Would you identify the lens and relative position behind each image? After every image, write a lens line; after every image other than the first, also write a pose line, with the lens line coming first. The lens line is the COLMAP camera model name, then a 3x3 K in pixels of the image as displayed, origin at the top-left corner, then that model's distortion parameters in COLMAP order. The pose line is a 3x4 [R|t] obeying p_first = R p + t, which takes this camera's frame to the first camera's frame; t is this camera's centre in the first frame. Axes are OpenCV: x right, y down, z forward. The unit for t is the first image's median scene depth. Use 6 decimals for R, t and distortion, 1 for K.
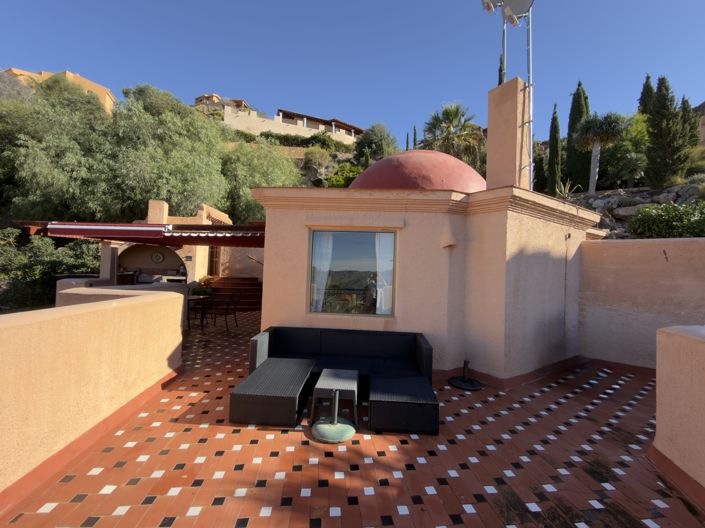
lens RADIAL K [[279.1, 0, 348.3], [0, 279.1, 266.2], [0, 0, 1]] dist [0.002006, -0.000208]
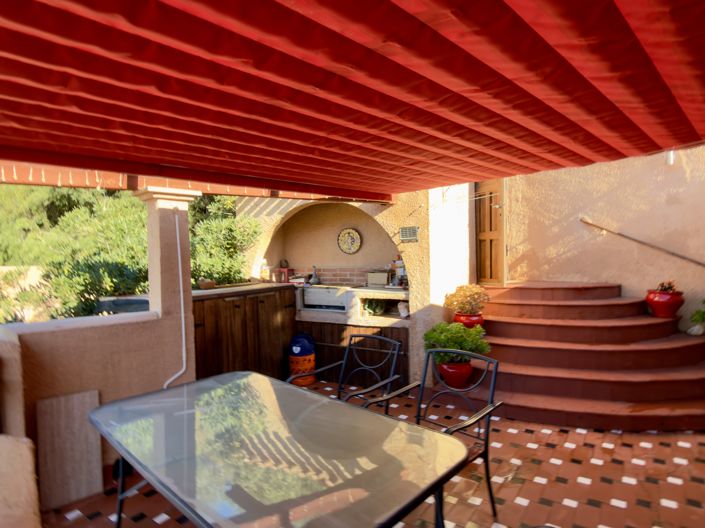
lens RADIAL K [[392.3, 0, 350.7], [0, 392.3, 265.9], [0, 0, 1]] dist [0.003864, 0.000188]
pose [[0.715439, -0.036987, -0.697695, -0.309497], [0.056743, 0.998375, 0.005259, 0.001690], [0.696367, -0.043352, 0.716375, 0.630626]]
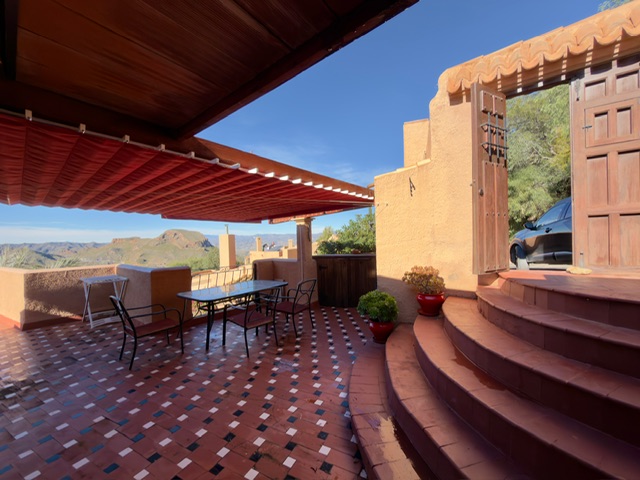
lens RADIAL K [[253.3, 0, 318.6], [0, 253.3, 241.7], [0, 0, 1]] dist [0.002006, -0.000208]
pose [[-0.603645, -0.015157, -0.797109, -0.183395], [0.024214, 0.999009, -0.037333, 0.011899], [0.796886, -0.041837, -0.602680, 1.168309]]
